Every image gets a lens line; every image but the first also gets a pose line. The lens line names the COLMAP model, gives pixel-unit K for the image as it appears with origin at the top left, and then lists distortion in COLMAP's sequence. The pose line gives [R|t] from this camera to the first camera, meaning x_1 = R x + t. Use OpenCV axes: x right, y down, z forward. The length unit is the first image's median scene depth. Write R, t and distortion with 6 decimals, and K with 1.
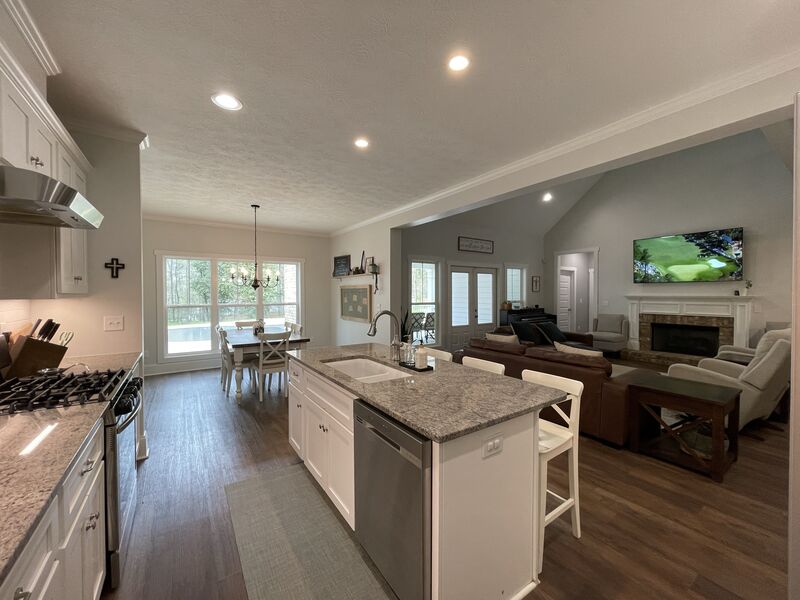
lens RADIAL K [[323.2, 0, 398.6], [0, 323.2, 298.1], [0, 0, 1]] dist [0.003739, 0.000488]
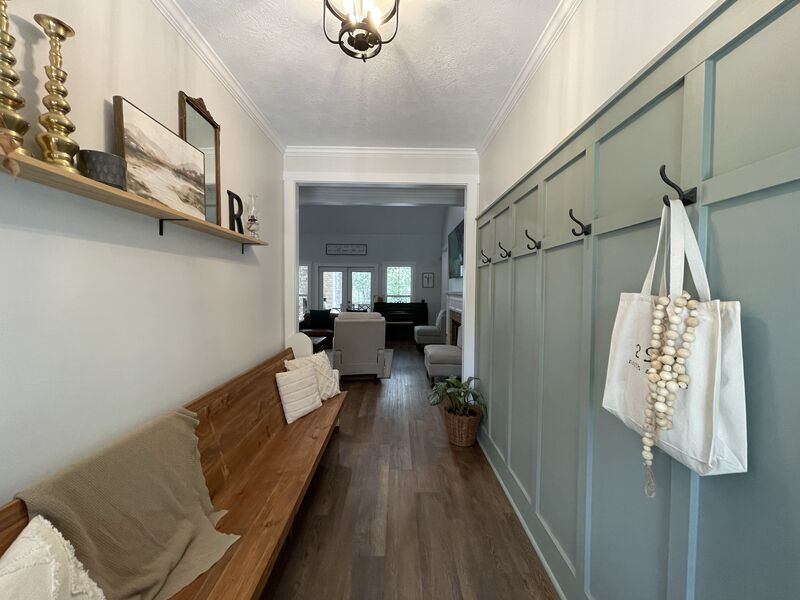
lens RADIAL K [[323.2, 0, 401.1], [0, 323.2, 298.3], [0, 0, 1]] dist [0.003739, 0.000488]
pose [[0.836674, 0.033933, -0.546649, 1.179499], [-0.017194, 0.999214, 0.035710, -0.026202], [0.547431, -0.020478, 0.836600, 0.086529]]
